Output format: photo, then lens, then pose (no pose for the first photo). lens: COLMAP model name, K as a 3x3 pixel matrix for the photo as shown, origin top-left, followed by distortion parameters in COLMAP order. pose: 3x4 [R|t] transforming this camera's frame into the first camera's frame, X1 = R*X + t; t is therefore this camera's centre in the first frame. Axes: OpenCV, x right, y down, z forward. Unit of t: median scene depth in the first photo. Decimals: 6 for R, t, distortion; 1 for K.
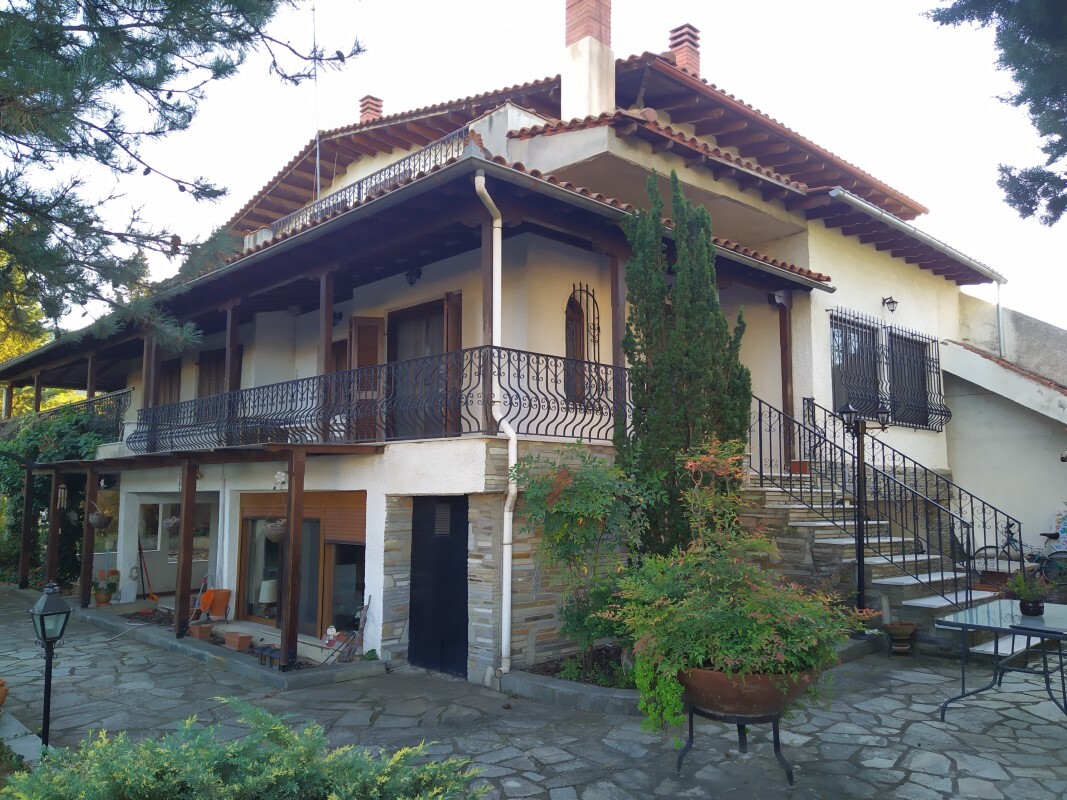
lens RADIAL K [[850.3, 0, 528.0], [0, 850.3, 394.5], [0, 0, 1]] dist [0.148194, -0.180146]
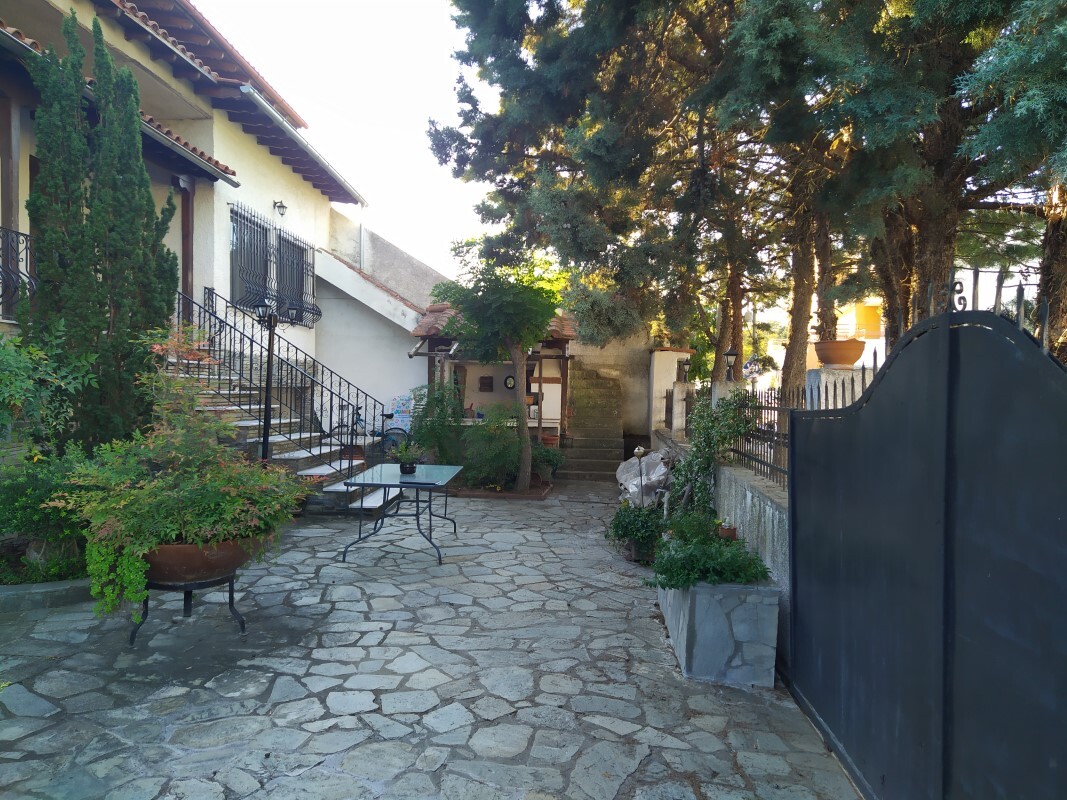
lens RADIAL K [[850.3, 0, 528.0], [0, 850.3, 394.5], [0, 0, 1]] dist [0.148194, -0.180146]
pose [[0.703140, 0.007862, 0.711008, -0.167840], [-0.097779, 0.991509, 0.085733, 0.005629], [-0.704297, -0.129804, 0.697938, -0.004176]]
